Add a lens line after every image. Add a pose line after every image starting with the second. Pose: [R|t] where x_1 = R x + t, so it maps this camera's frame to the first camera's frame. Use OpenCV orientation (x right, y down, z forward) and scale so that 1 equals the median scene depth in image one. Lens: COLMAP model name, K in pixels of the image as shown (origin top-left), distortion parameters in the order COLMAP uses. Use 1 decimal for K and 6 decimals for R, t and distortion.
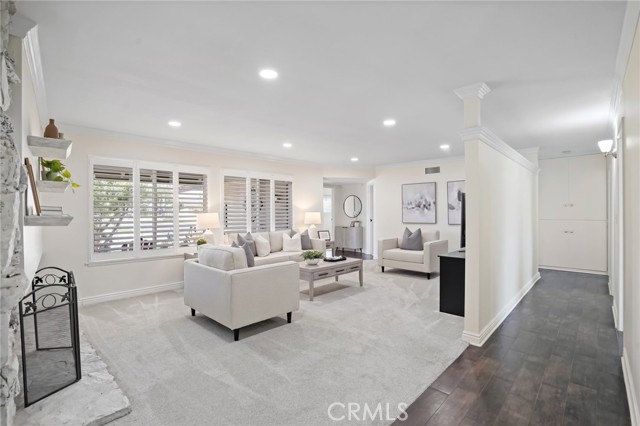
lens RADIAL K [[301.2, 0, 315.7], [0, 301.2, 209.9], [0, 0, 1]] dist [-0.039887, 0.000142]
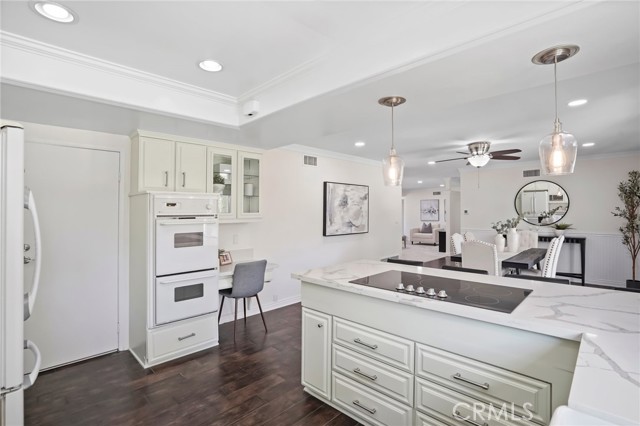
lens RADIAL K [[307.9, 0, 320.4], [0, 307.9, 212.2], [0, 0, 1]] dist [-0.059796, 0.027650]
pose [[0.999995, -0.002307, -0.001976, -0.376589], [0.002316, 0.999988, 0.004315, -0.021370], [0.001966, -0.004319, 0.999989, -1.026382]]
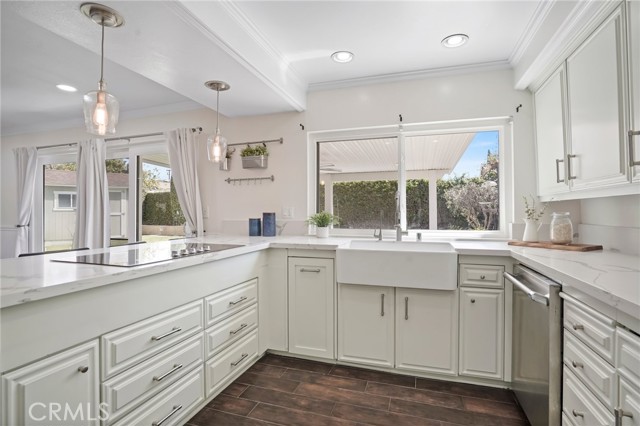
lens RADIAL K [[311.7, 0, 316.6], [0, 311.7, 204.1], [0, 0, 1]] dist [-0.056555, 0.021668]
pose [[-0.433972, 0.027951, 0.900493, -0.586439], [0.001000, 0.999533, -0.030544, 0.014900], [-0.900926, -0.012354, -0.433797, -0.743782]]
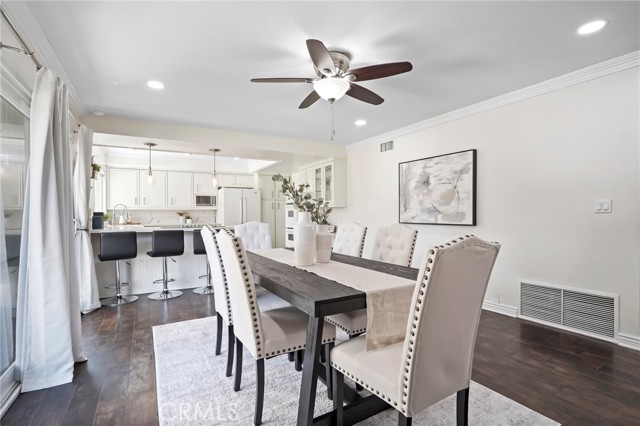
lens RADIAL K [[309.7, 0, 312.9], [0, 309.7, 215.7], [0, 0, 1]] dist [-0.057685, 0.026136]
pose [[-0.278237, 0.004796, -0.960500, 0.369618], [0.004029, 0.999985, 0.003826, 0.021577], [0.960504, -0.002805, -0.278252, -0.245384]]
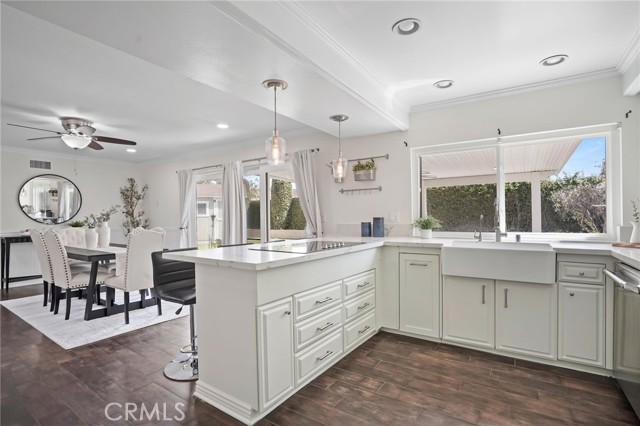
lens RADIAL K [[308.4, 0, 315.4], [0, 308.4, 213.7], [0, 0, 1]] dist [-0.050878, 0.020962]
pose [[-0.168423, 0.016861, 0.985571, -0.660558], [0.006239, 0.999852, -0.016039, 0.015007], [-0.985695, 0.003448, -0.168503, -0.678367]]
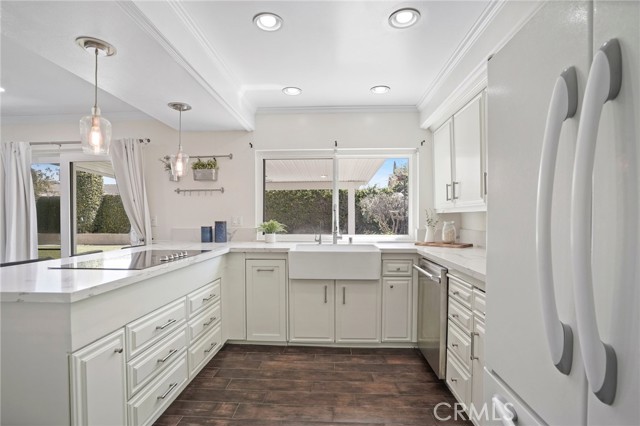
lens RADIAL K [[309.7, 0, 312.9], [0, 309.7, 215.7], [0, 0, 1]] dist [-0.057685, 0.026136]
pose [[-0.647676, 0.009797, 0.761853, -0.625611], [0.003163, 0.999943, -0.010170, 0.010053], [-0.761909, -0.004177, -0.647670, -0.667295]]
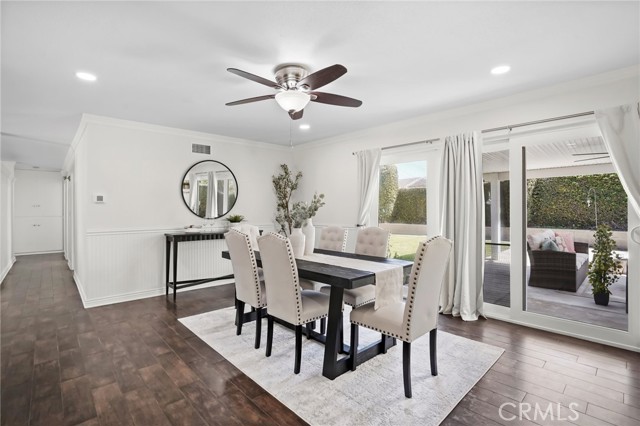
lens RADIAL K [[301.2, 0, 315.7], [0, 301.2, 209.9], [0, 0, 1]] dist [-0.039887, 0.000142]
pose [[0.059427, 0.002312, 0.998230, -0.403693], [0.000540, 0.999997, -0.002349, 0.006862], [-0.998232, 0.000678, 0.059426, -0.379355]]
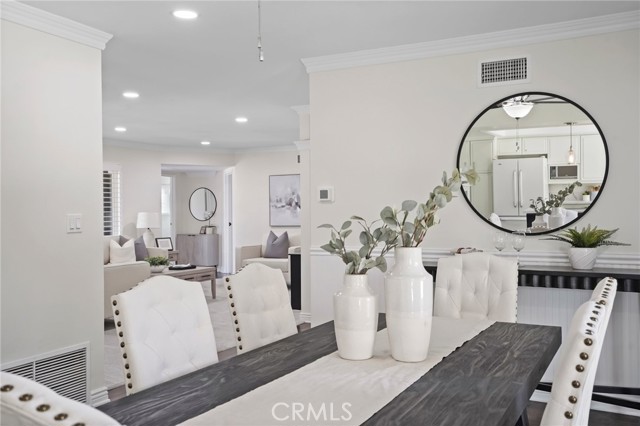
lens RADIAL K [[632.2, 0, 317.8], [0, 632.2, 209.9], [0, 0, 1]] dist [0.049982, 0.001950]
pose [[0.954674, -0.003390, 0.297635, -0.078785], [0.002895, 0.999994, 0.002104, -0.000984], [-0.297640, -0.001147, 0.954677, -0.627441]]
